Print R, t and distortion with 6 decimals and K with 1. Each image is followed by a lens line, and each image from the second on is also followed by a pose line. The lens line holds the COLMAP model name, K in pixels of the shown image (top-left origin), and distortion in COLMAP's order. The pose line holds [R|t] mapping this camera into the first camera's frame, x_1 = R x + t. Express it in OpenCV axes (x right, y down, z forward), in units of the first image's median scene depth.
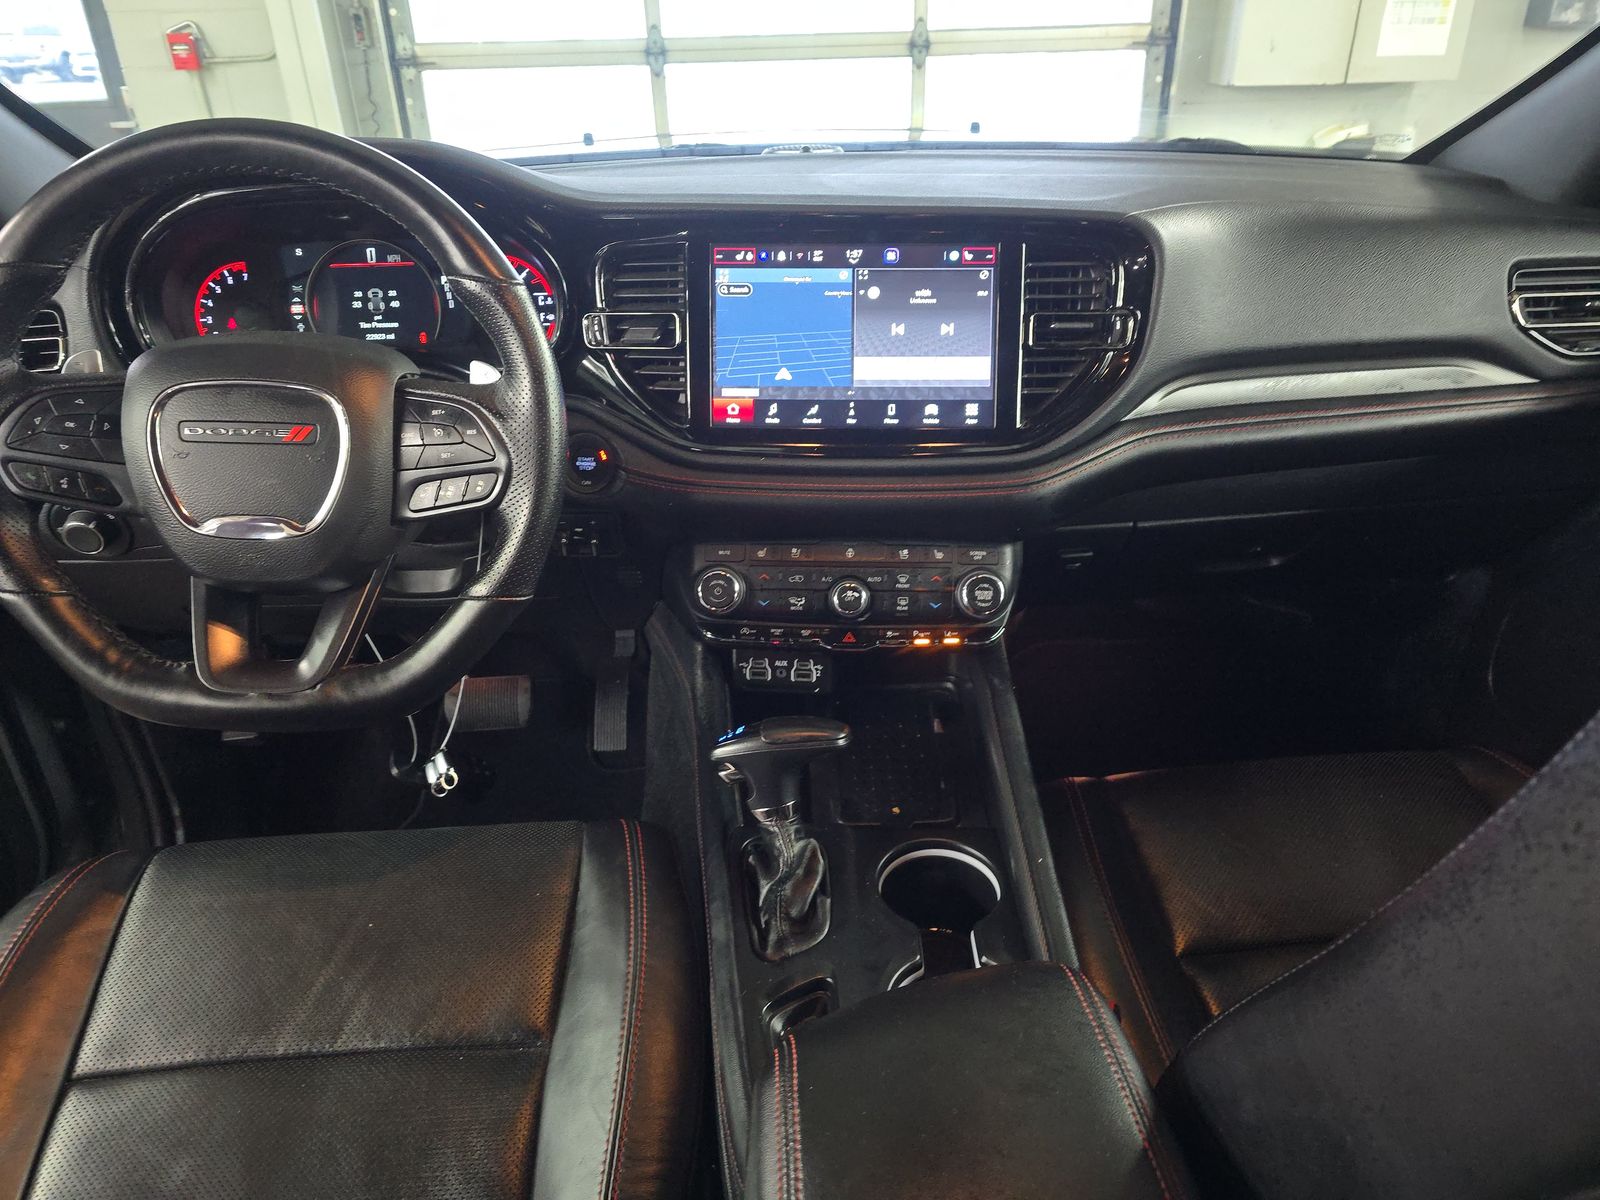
lens RADIAL K [[1062.6, 0, 800.0], [0, 1062.6, 600.0], [0, 0, 1]] dist [0.046106, -0.064617]
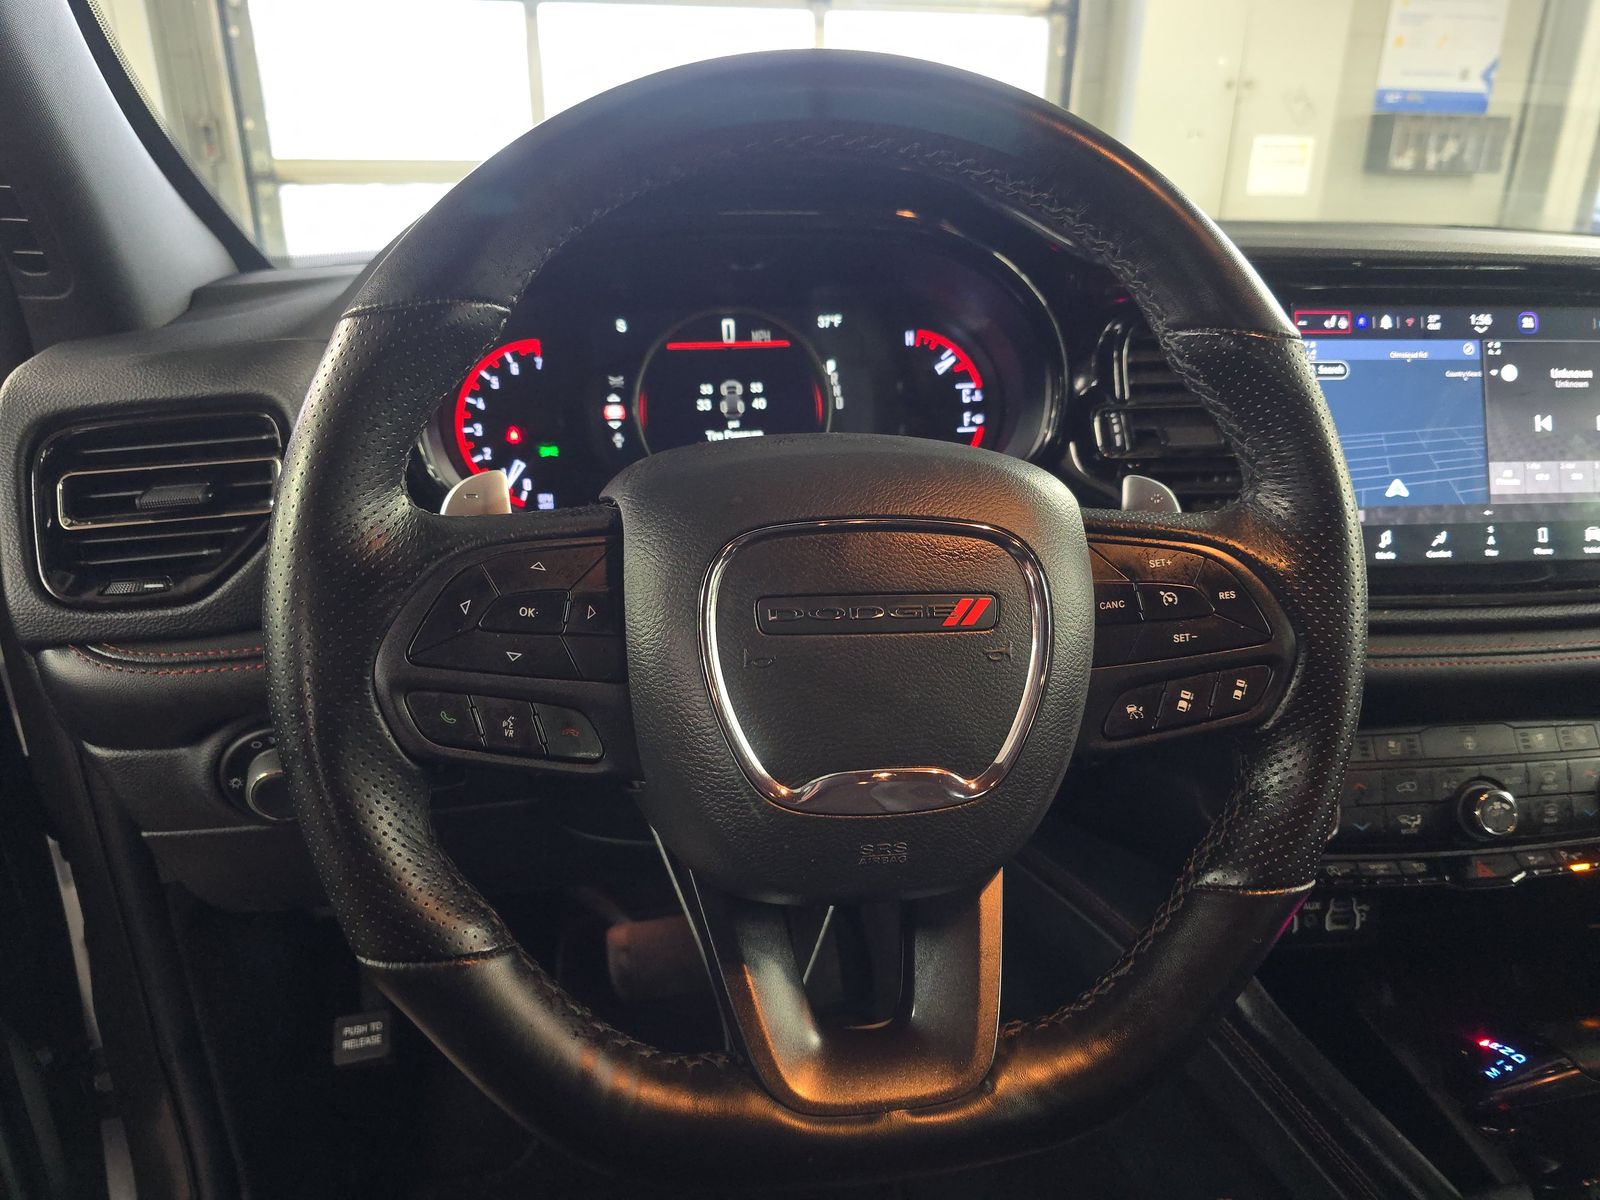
lens RADIAL K [[1098.7, 0, 800.0], [0, 1098.7, 600.0], [0, 0, 1]] dist [0.066279, -0.122194]
pose [[0.985124, -0.039861, 0.167156, -0.480547], [0.060406, 0.990972, -0.119687, -0.074054], [-0.160876, 0.128004, 0.978639, 0.350145]]
